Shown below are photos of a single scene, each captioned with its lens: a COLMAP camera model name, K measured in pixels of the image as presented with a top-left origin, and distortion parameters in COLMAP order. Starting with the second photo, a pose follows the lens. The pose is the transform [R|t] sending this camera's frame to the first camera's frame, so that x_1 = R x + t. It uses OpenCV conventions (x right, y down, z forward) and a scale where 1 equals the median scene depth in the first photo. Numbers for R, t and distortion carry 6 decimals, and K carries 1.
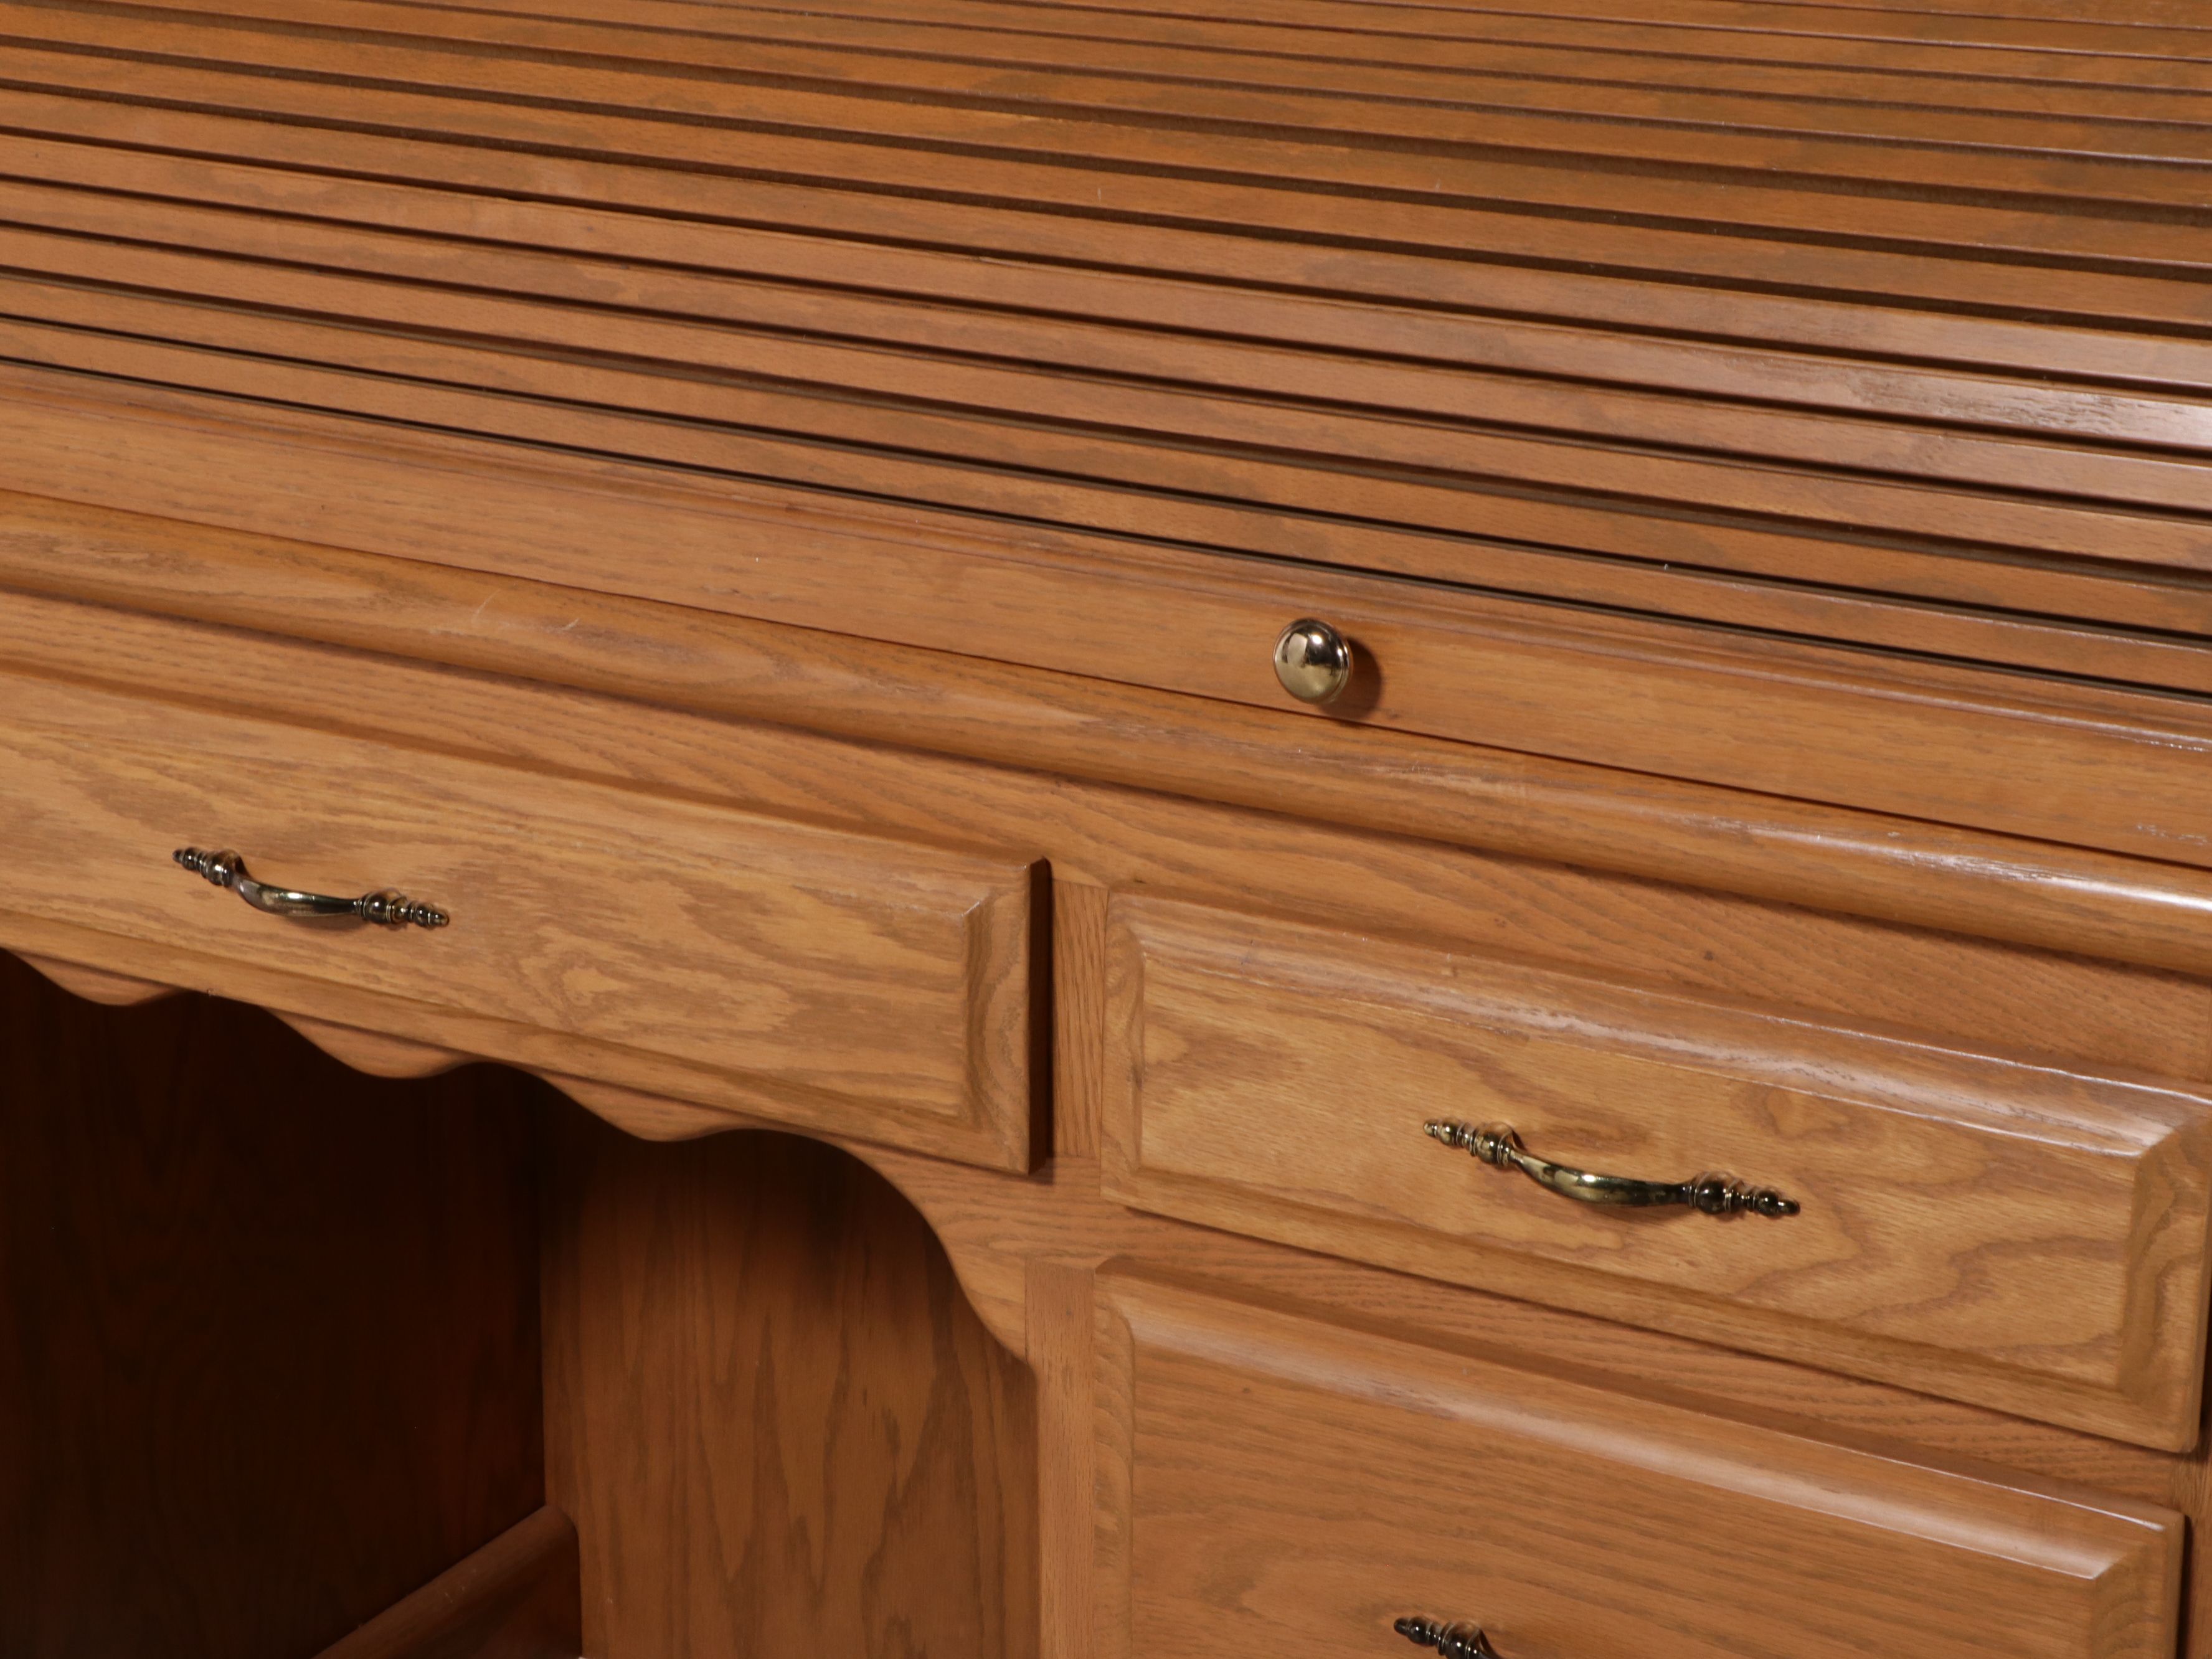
lens RADIAL K [[4542.7, 0, 1106.6], [0, 4542.7, 878.5], [0, 0, 1]] dist [0.139634, 0.290217]
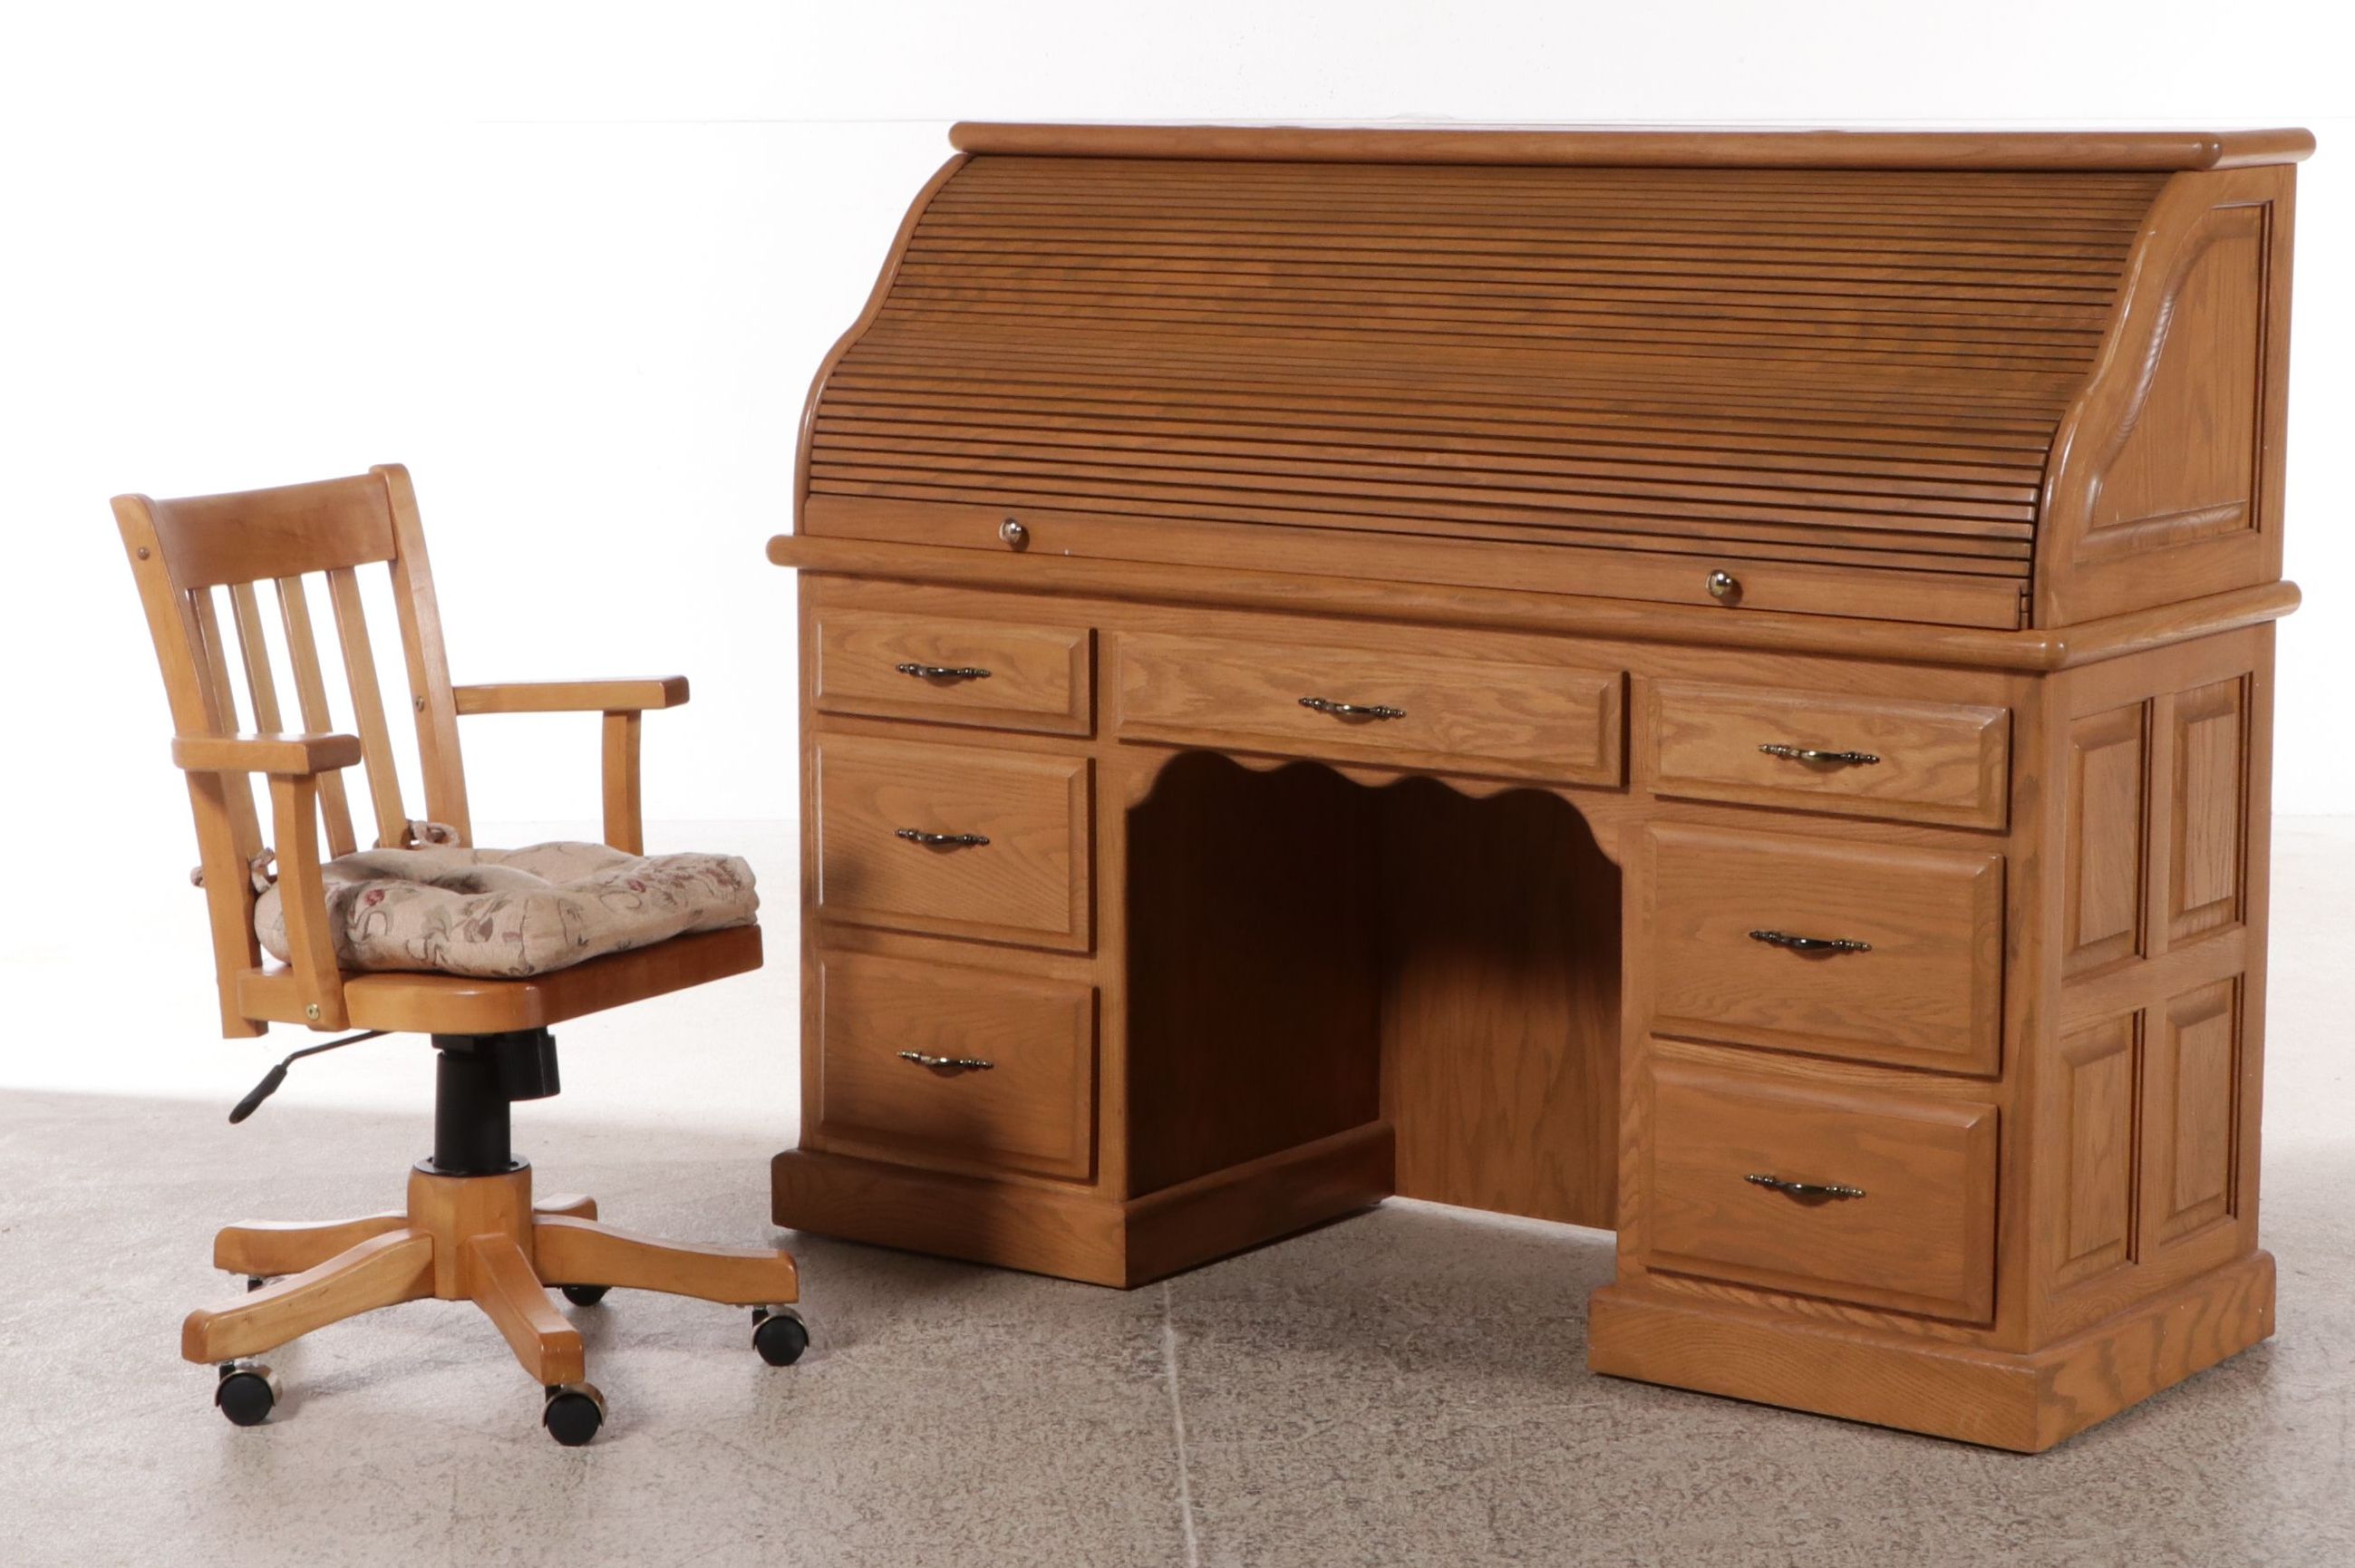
lens RADIAL K [[5204.1, 0, 1190.5], [0, 5204.1, 722.6], [0, 0, 1]] dist [0.031159, -0.167049]
pose [[0.996082, 0.007522, -0.088118, 0.001222], [-0.023616, 0.982818, -0.183061, 0.620638], [0.085227, 0.184425, 0.979144, -2.173287]]
